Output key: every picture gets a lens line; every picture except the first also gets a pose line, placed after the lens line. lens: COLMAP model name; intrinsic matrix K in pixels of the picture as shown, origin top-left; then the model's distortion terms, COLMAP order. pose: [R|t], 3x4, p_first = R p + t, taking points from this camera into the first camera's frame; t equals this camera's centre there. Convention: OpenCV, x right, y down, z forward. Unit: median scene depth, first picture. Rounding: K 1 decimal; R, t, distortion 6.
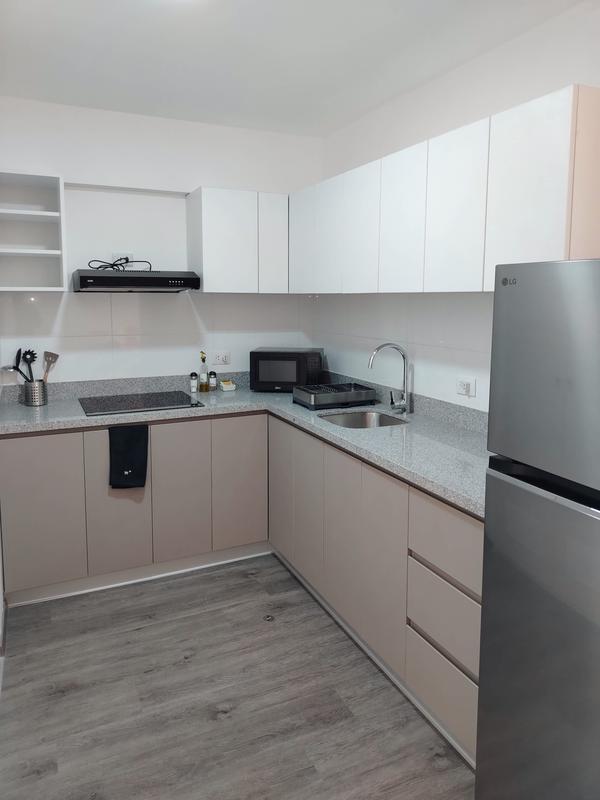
lens RADIAL K [[562.3, 0, 300.6], [0, 562.3, 400.2], [0, 0, 1]] dist [0.029926, -0.016068]
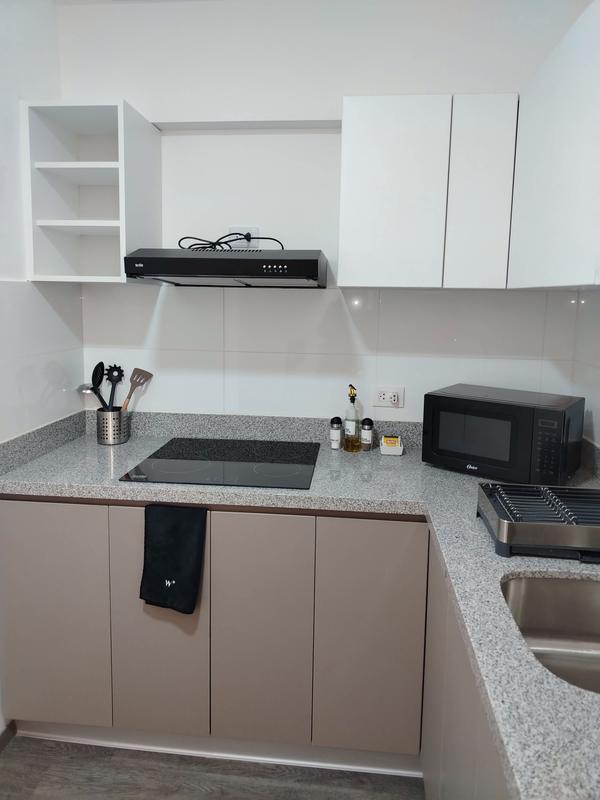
lens RADIAL K [[562.3, 0, 298.9], [0, 562.3, 377.7], [0, 0, 1]] dist [0.029926, -0.016068]
pose [[0.852206, 0.085145, -0.516232, 0.092042], [-0.103814, 0.994570, -0.007338, -0.089426], [0.512804, 0.059846, 0.856418, 0.490761]]
